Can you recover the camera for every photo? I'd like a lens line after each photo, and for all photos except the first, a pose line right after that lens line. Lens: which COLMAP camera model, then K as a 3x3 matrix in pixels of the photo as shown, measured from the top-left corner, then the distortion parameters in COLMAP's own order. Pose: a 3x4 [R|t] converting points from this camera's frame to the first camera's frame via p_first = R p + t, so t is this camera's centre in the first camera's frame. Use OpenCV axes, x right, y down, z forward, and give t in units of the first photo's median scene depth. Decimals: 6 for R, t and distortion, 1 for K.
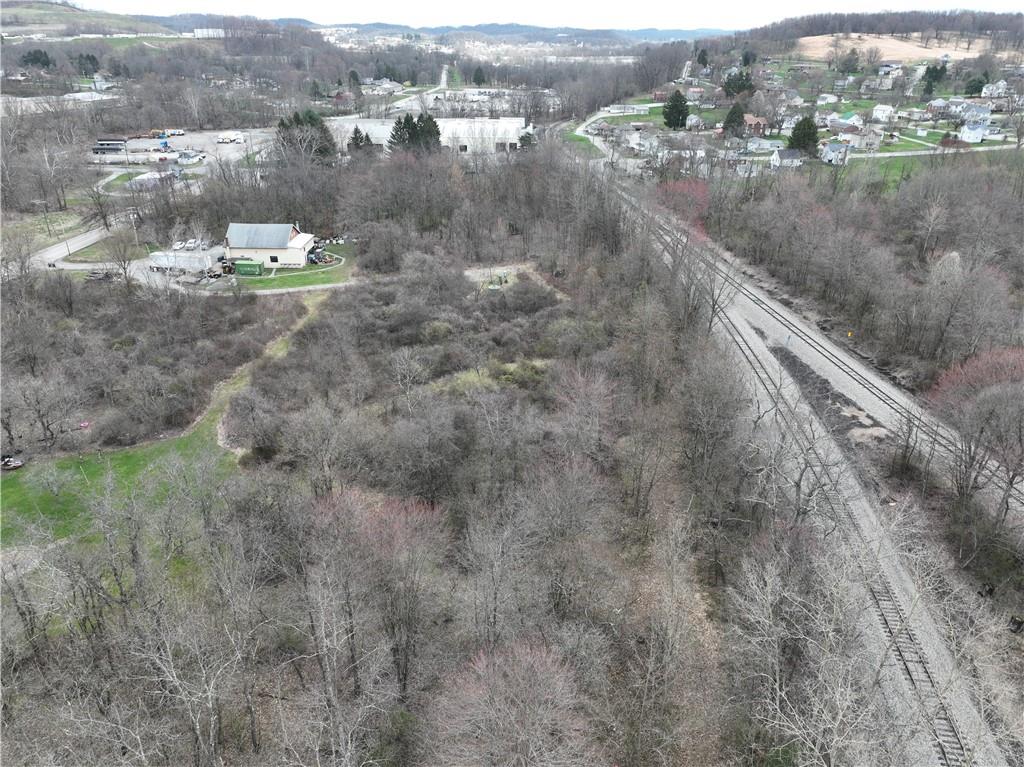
lens RADIAL K [[719.4, 0, 510.7], [0, 719.4, 381.6], [0, 0, 1]] dist [-0.002876, 0.019439]
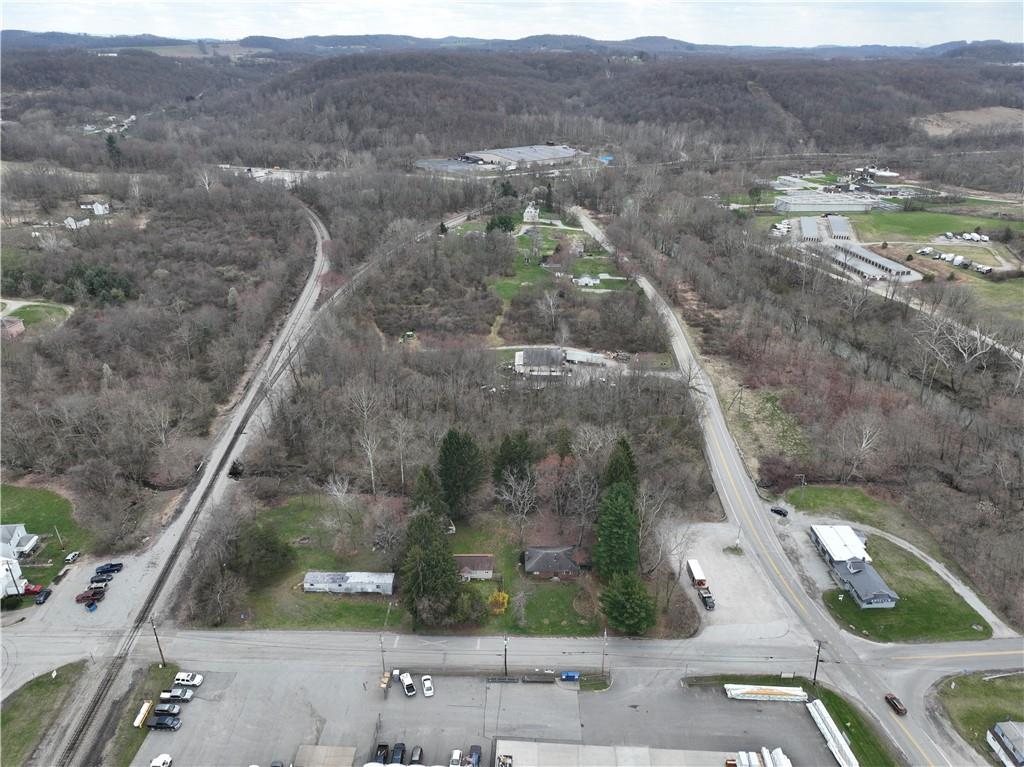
lens RADIAL K [[719.4, 0, 509.5], [0, 719.4, 382.1], [0, 0, 1]] dist [-0.002876, 0.019439]
pose [[-0.999347, -0.025031, 0.026074, -0.161241], [0.004348, 0.632904, 0.774218, -0.720296], [-0.035882, 0.773826, -0.632381, 1.056352]]
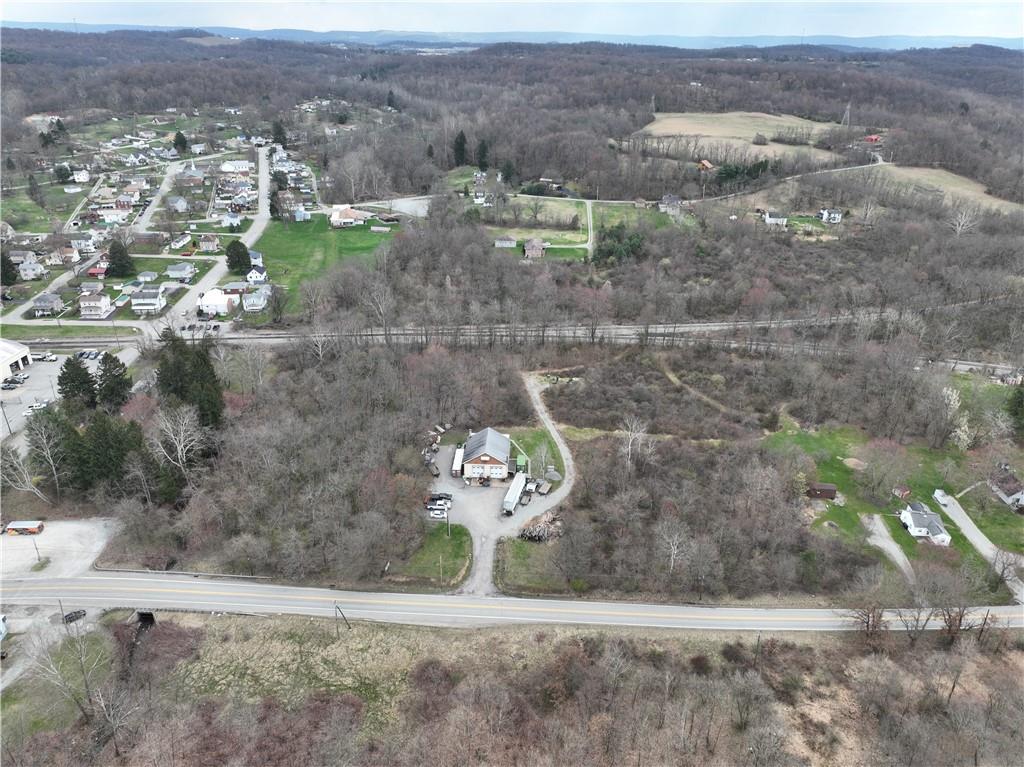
lens RADIAL K [[719.4, 0, 511.6], [0, 719.4, 382.5], [0, 0, 1]] dist [-0.002876, 0.019439]
pose [[0.030793, -0.429483, 0.902550, -0.721993], [0.421042, 0.824528, 0.377991, -0.381280], [-0.906518, 0.368372, 0.206220, 0.343057]]
